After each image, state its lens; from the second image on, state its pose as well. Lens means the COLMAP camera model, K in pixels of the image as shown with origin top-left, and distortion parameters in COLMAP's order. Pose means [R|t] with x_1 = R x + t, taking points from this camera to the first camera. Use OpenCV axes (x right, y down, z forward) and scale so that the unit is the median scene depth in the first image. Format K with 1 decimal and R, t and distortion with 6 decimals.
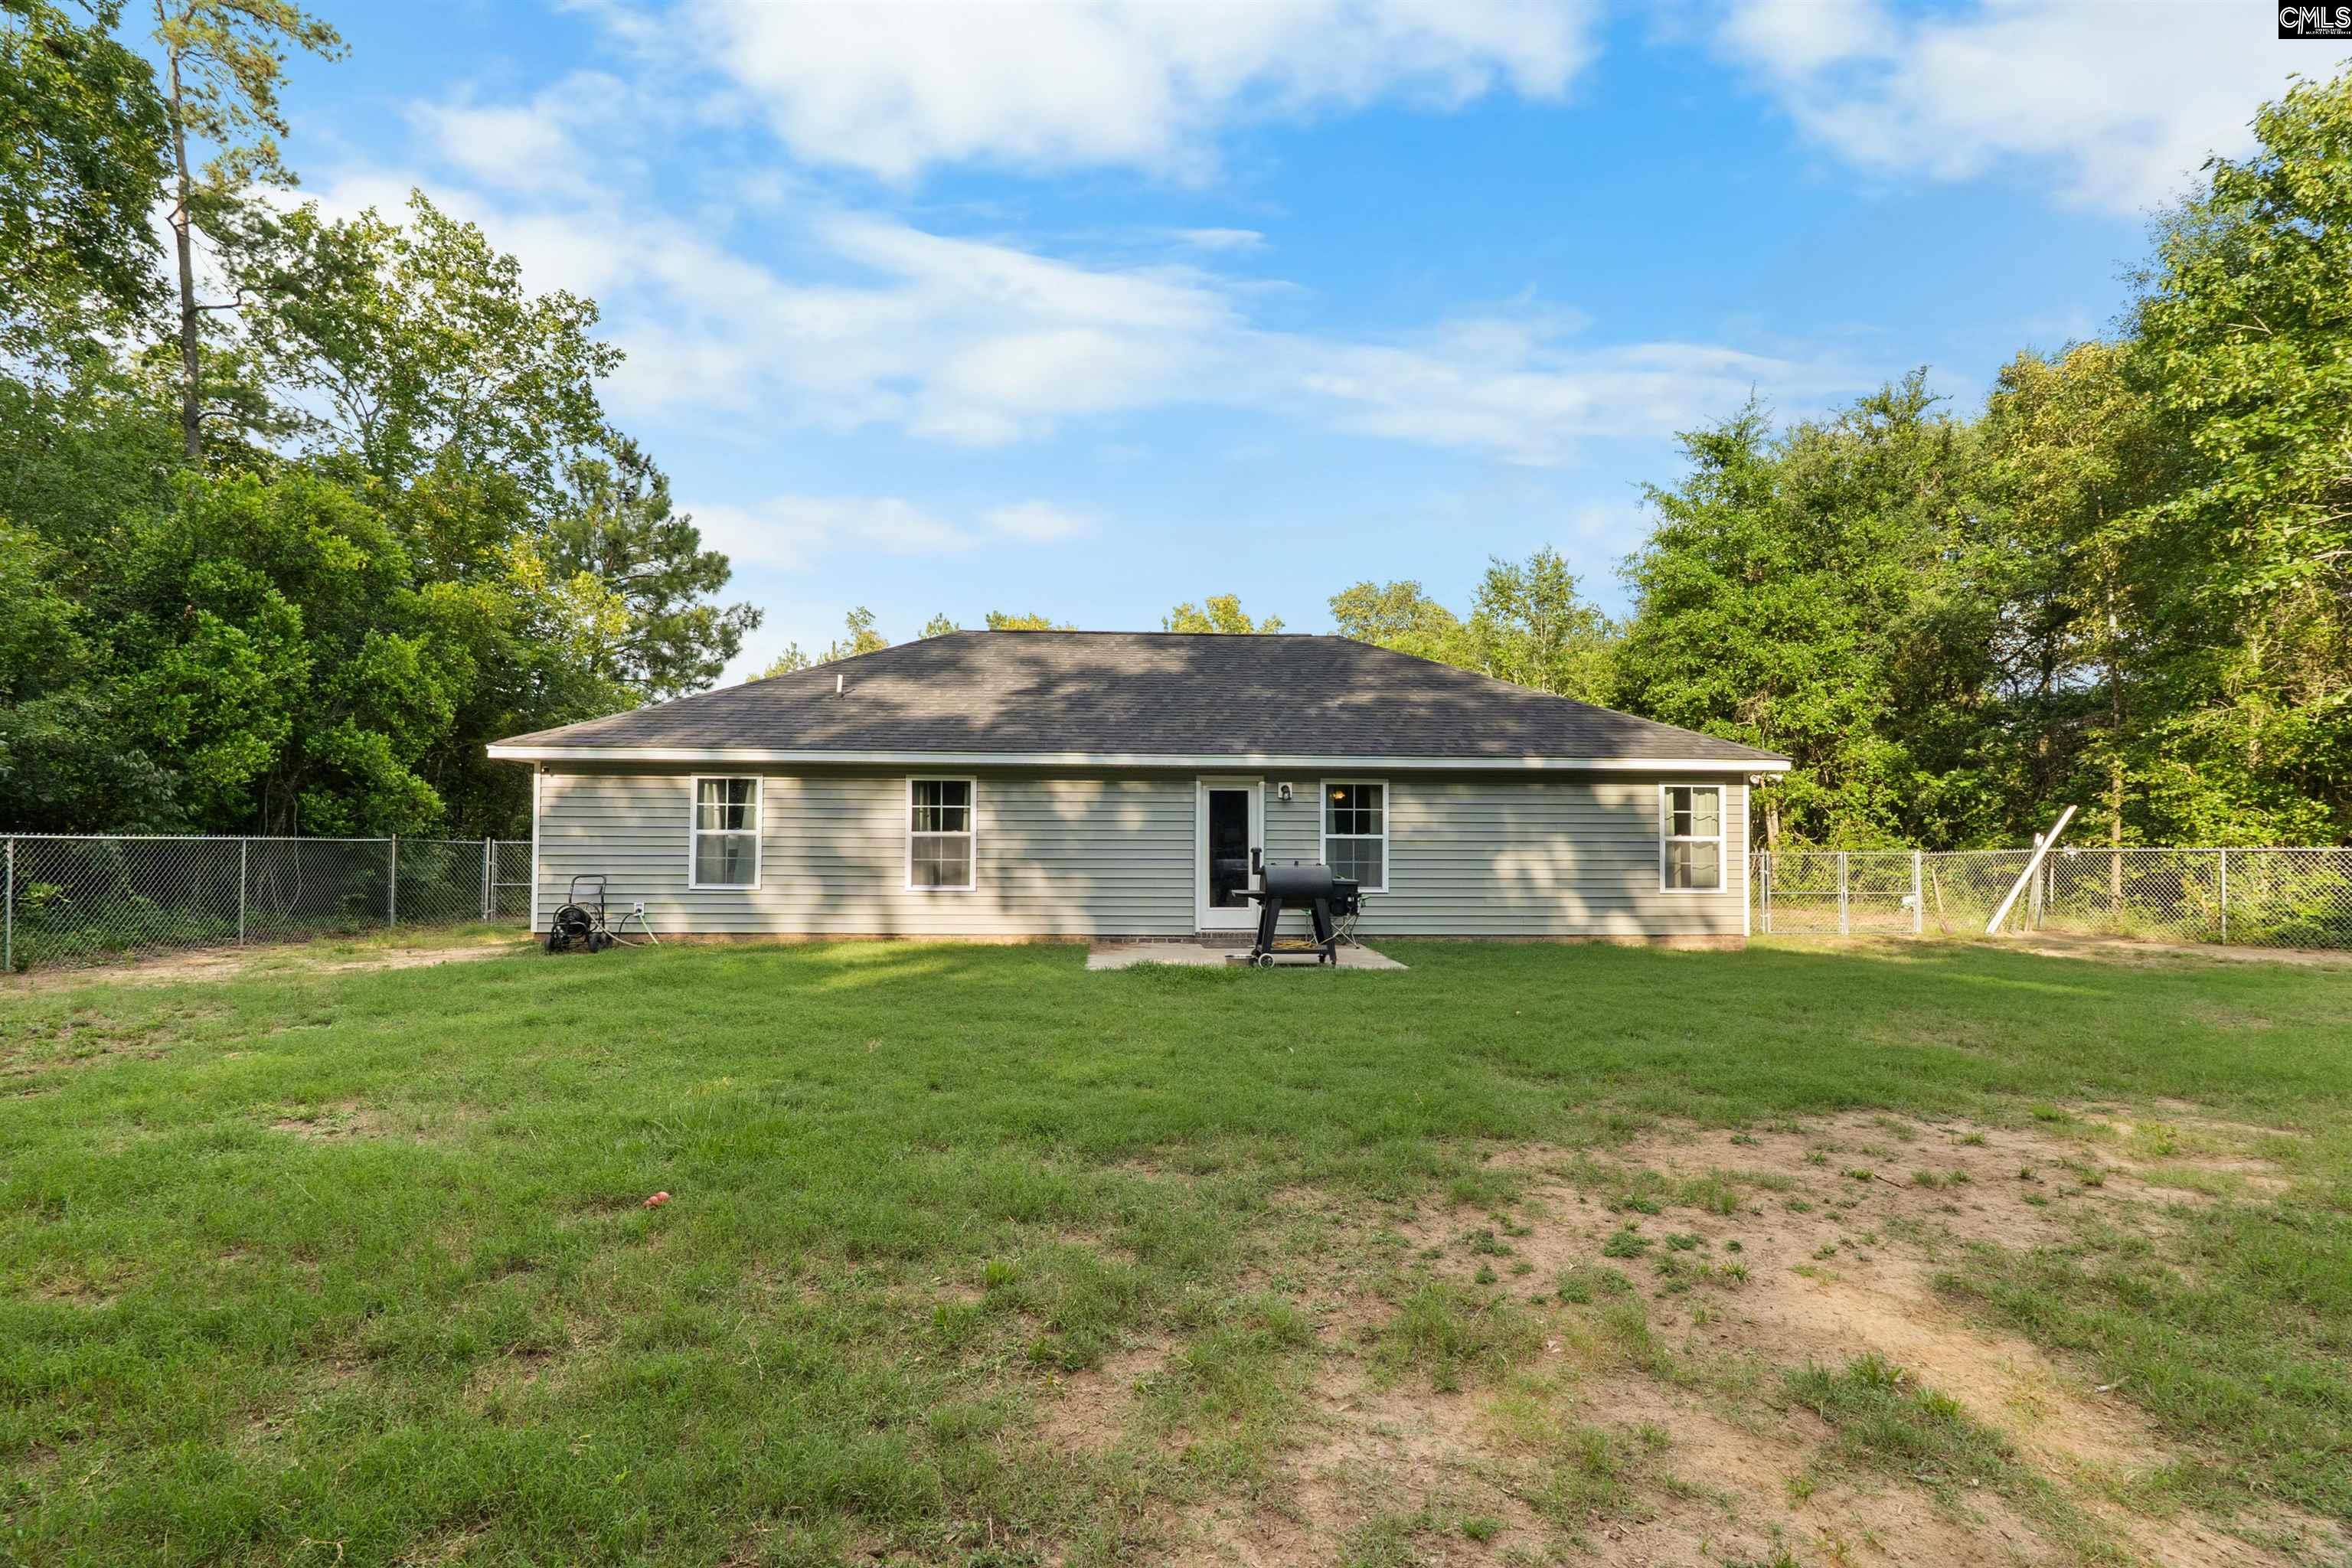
lens RADIAL K [[1105.7, 0, 1144.5], [0, 1105.7, 811.4], [0, 0, 1]] dist [-0.002232, -0.000156]
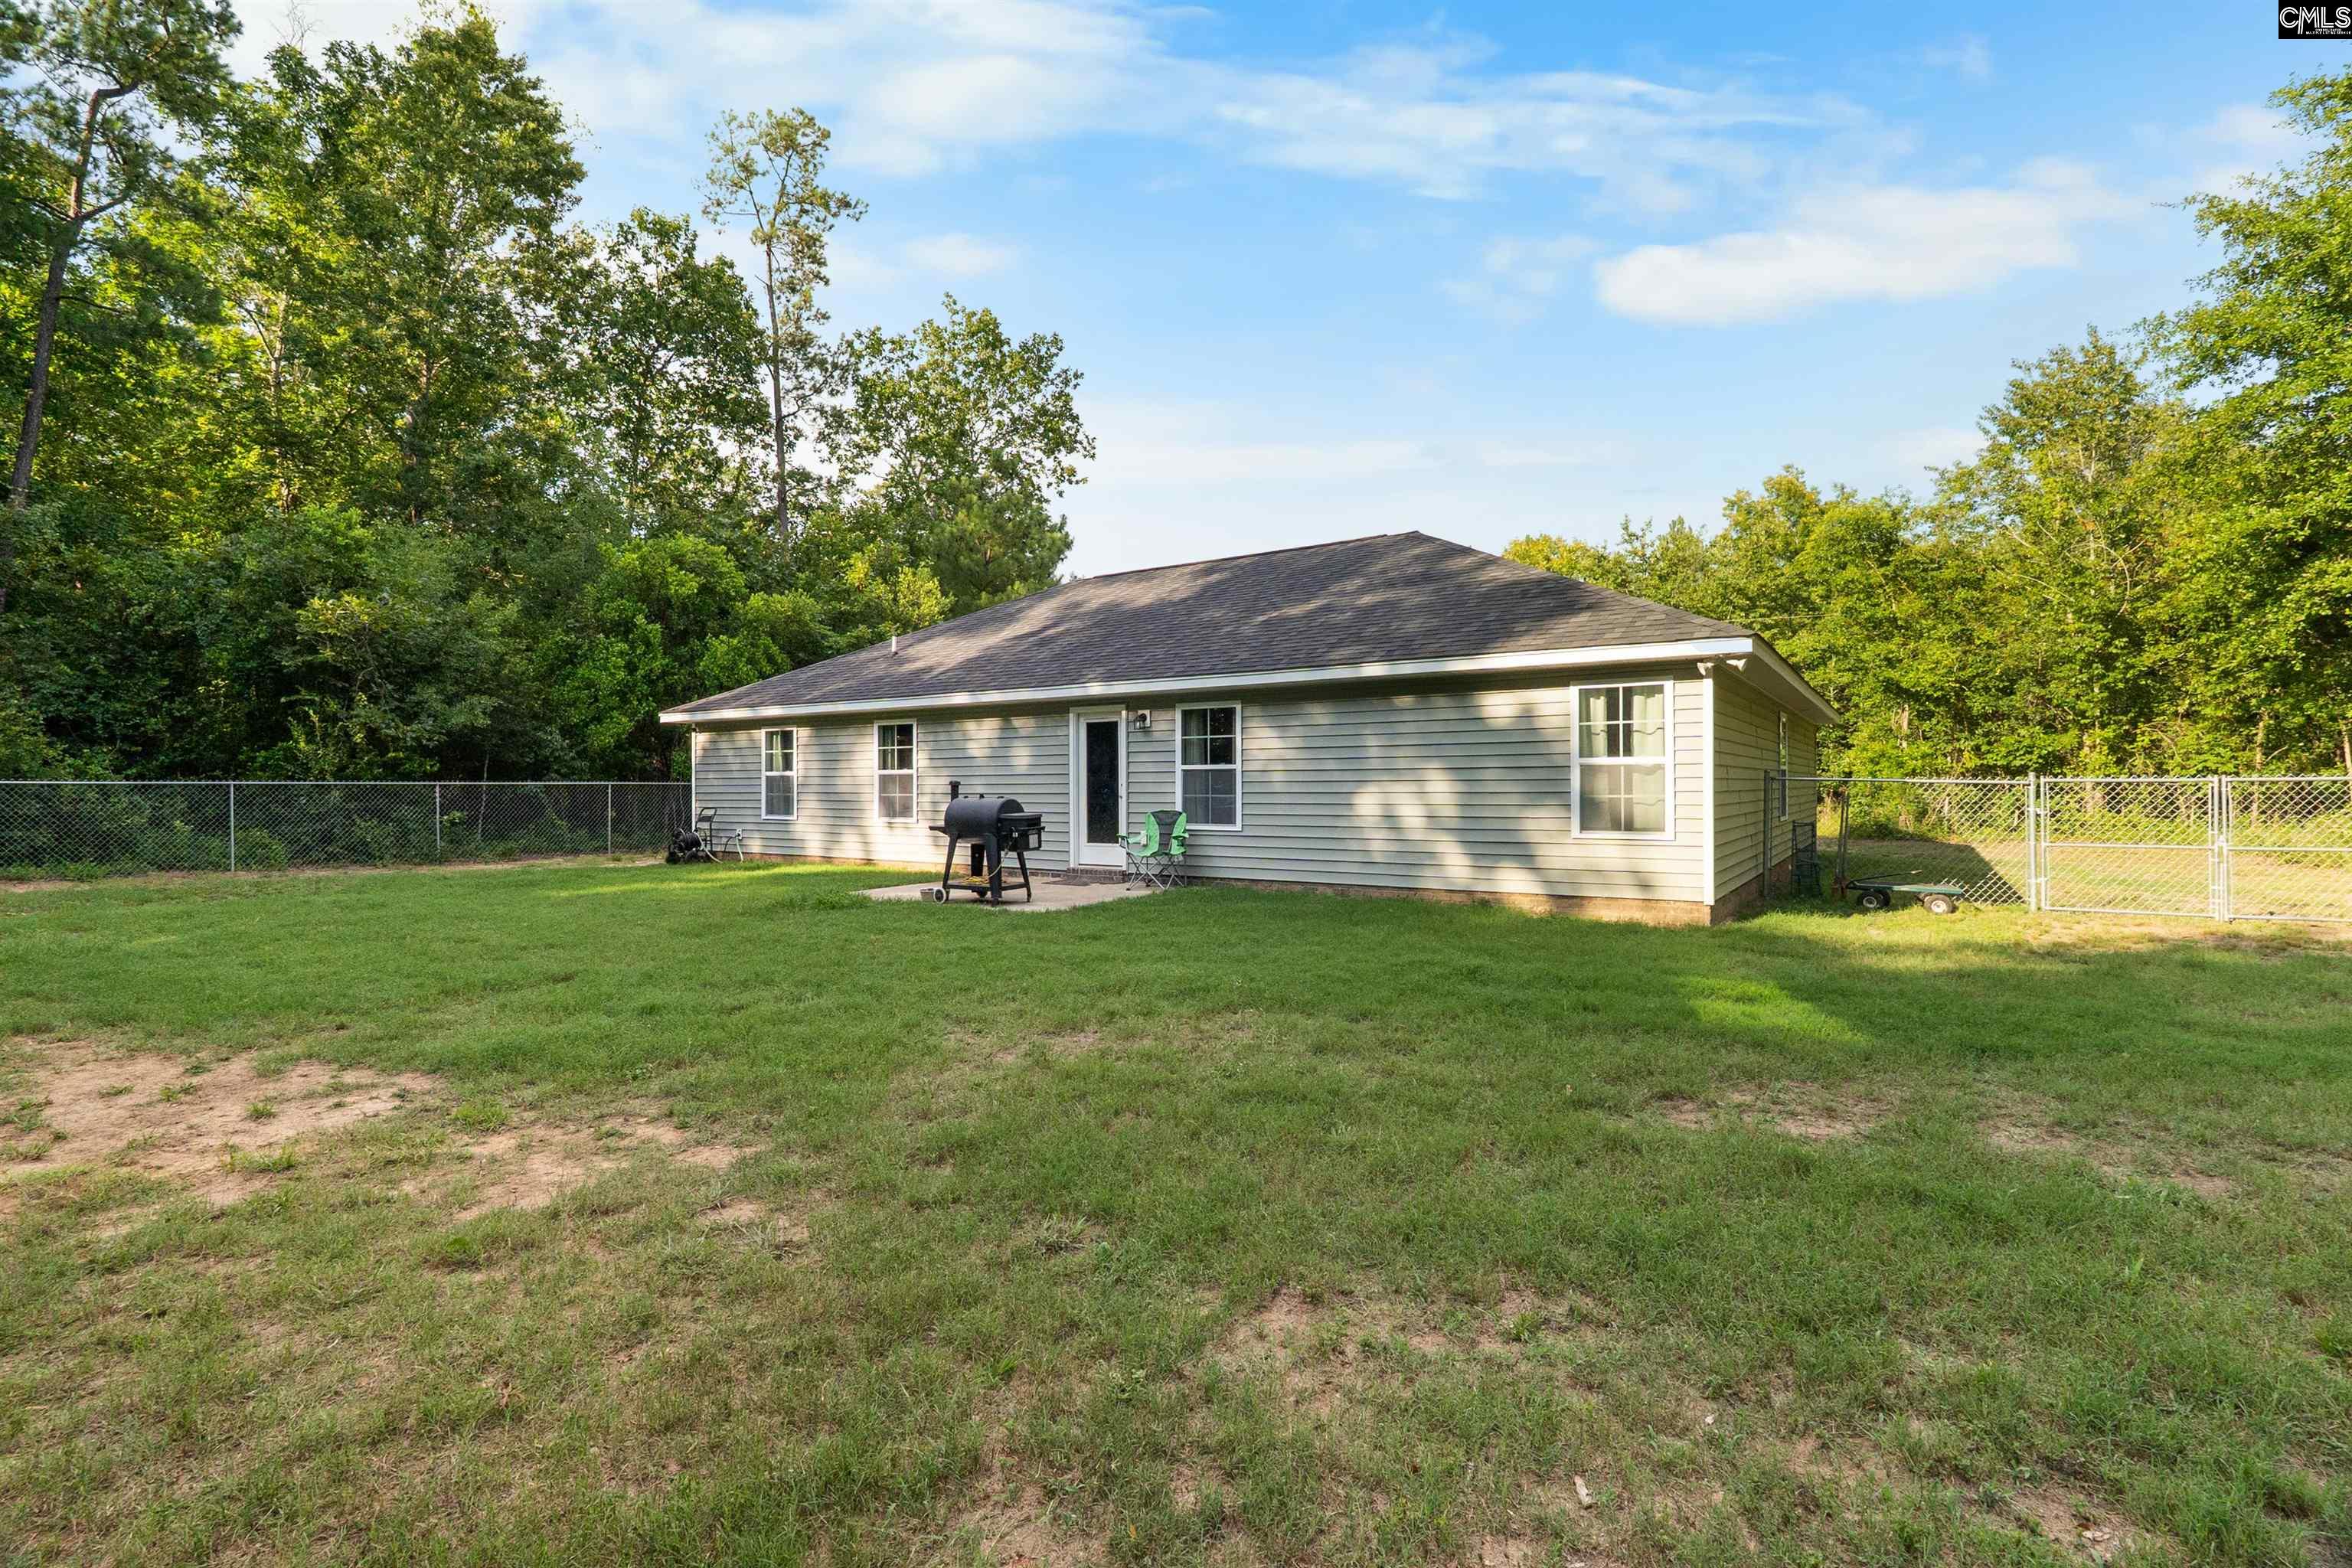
lens RADIAL K [[1085.9, 0, 1191.5], [0, 1085.9, 782.6], [0, 0, 1]] dist [-0.003553, 0.000128]
pose [[0.790052, -0.010623, -0.612948, 0.712907], [0.026318, 0.999516, 0.016600, 0.020242], [0.612475, -0.029246, 0.789949, 0.304196]]
